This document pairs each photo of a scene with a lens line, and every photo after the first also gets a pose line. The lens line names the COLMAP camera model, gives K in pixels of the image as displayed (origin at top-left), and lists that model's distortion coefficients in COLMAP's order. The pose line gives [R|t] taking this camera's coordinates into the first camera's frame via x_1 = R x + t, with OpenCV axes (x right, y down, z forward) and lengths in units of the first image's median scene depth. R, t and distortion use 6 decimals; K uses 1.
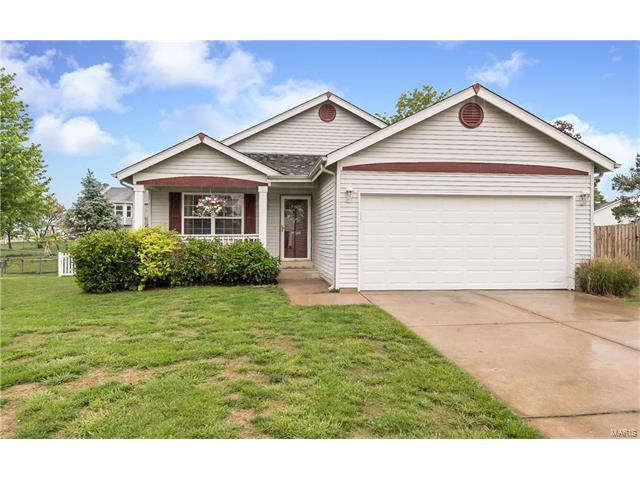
lens RADIAL K [[562.7, 0, 320.0], [0, 562.7, 240.0], [0, 0, 1]] dist [0.040756, -0.000074]
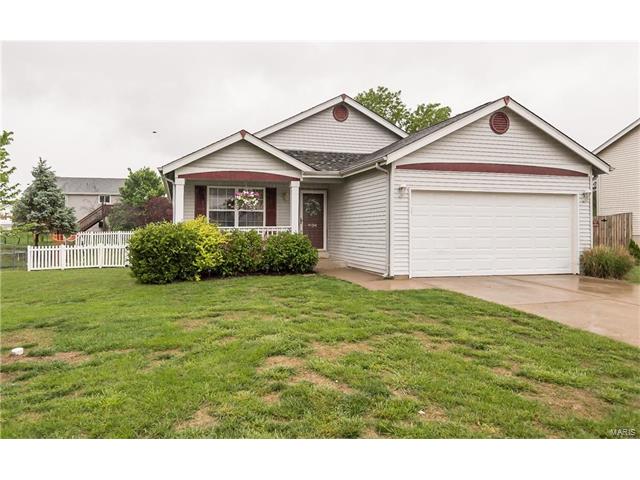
lens RADIAL K [[562.7, 0, 320.0], [0, 562.7, 240.0], [0, 0, 1]] dist [0.040756, -0.000074]
pose [[0.983587, -0.003609, 0.180396, -0.268846], [0.001223, 0.999910, 0.013336, 0.000930], [-0.180428, -0.012896, 0.983504, -0.056321]]
